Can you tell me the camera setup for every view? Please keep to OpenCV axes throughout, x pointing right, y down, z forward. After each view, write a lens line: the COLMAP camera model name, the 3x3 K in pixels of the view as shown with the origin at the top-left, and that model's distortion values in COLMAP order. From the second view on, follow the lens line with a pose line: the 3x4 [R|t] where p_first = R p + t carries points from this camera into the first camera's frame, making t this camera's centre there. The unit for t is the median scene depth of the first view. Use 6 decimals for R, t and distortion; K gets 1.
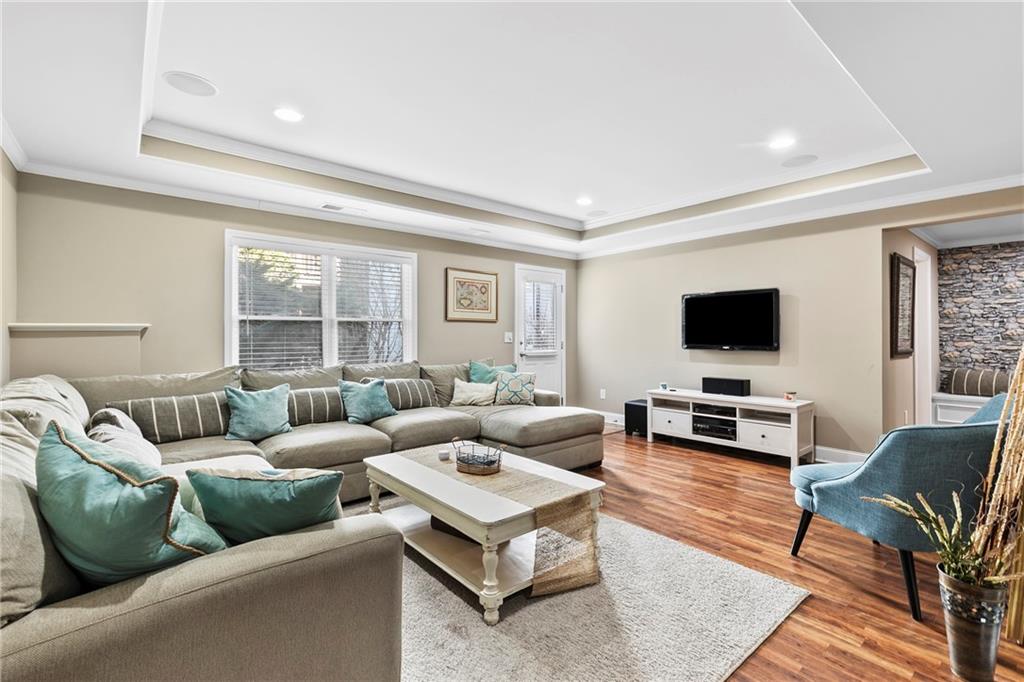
lens RADIAL K [[463.9, 0, 513.0], [0, 463.9, 336.7], [0, 0, 1]] dist [0.000801, -0.000083]
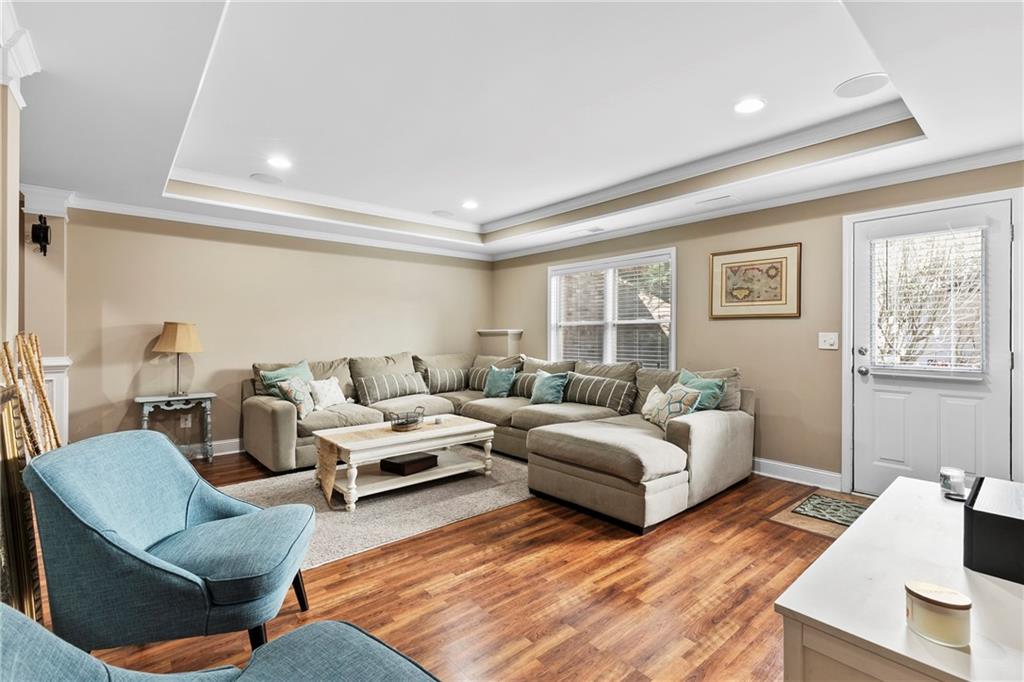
lens RADIAL K [[463.9, 0, 512.7], [0, 463.9, 335.3], [0, 0, 1]] dist [0.000801, -0.000083]
pose [[0.003759, -0.001715, -0.999991, 1.101458], [-0.007769, 0.999968, -0.001744, -0.002469], [0.999963, 0.007776, 0.003746, 1.059665]]
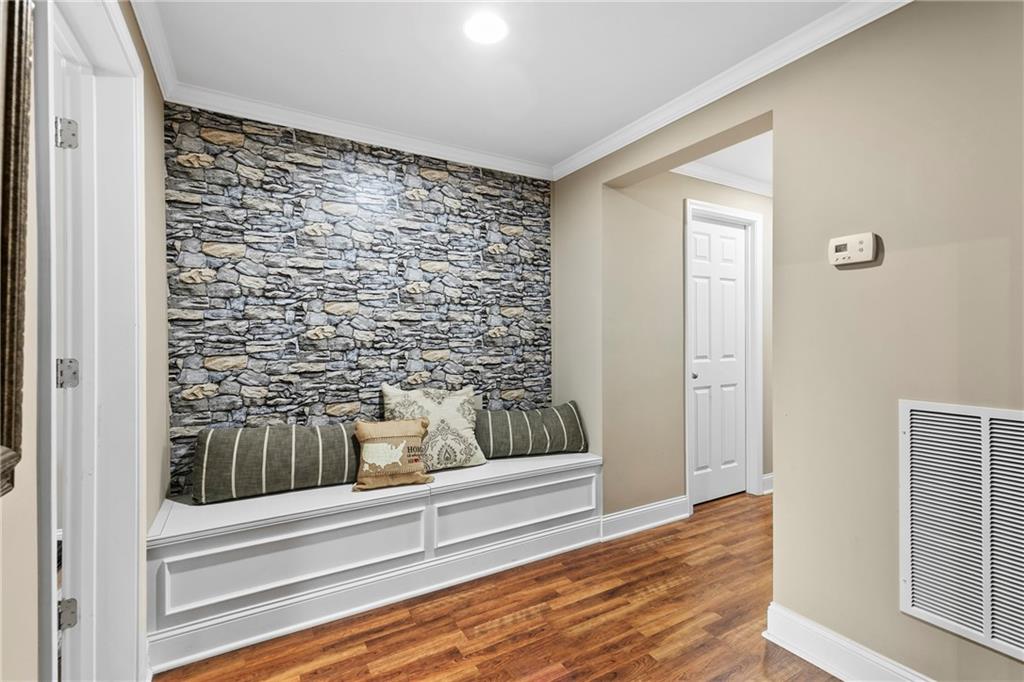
lens RADIAL K [[463.9, 0, 513.2], [0, 463.9, 335.4], [0, 0, 1]] dist [0.000801, -0.000083]
pose [[0.184305, 0.005192, 0.982855, 0.525565], [0.005374, 0.999966, -0.006290, -0.002717], [-0.982854, 0.006441, 0.184271, 0.574513]]
